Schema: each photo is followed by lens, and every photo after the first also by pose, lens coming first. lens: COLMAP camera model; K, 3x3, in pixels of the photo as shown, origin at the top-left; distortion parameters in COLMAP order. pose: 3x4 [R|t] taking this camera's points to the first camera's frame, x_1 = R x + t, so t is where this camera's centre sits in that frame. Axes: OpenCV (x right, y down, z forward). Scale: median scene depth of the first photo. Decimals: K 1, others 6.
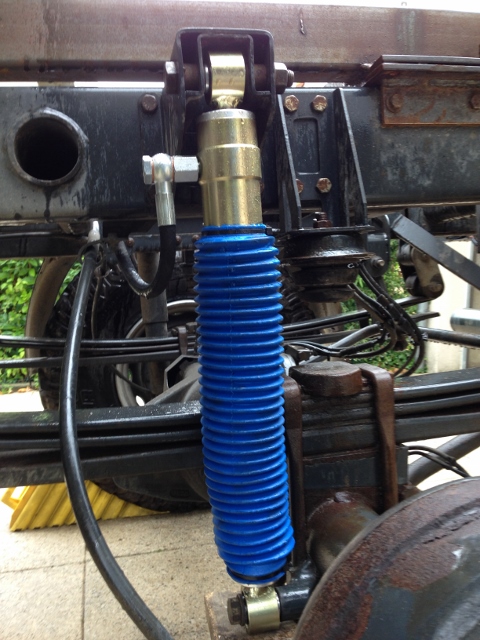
lens RADIAL K [[589.5, 0, 237.4], [0, 589.5, 287.4], [0, 0, 1]] dist [0.125174, -0.182432]
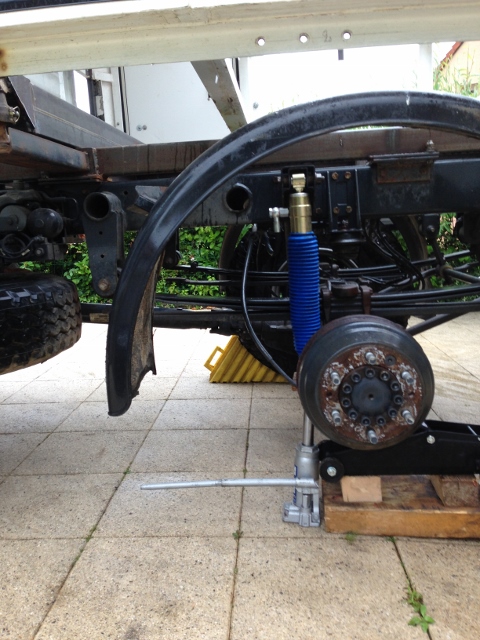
lens RADIAL K [[589.5, 0, 237.4], [0, 589.5, 287.4], [0, 0, 1]] dist [0.125174, -0.182432]
pose [[0.958885, 0.046188, -0.280011, 0.403571], [-0.014989, 0.993533, 0.112553, -0.126770], [0.283399, -0.103728, 0.953376, -1.431886]]
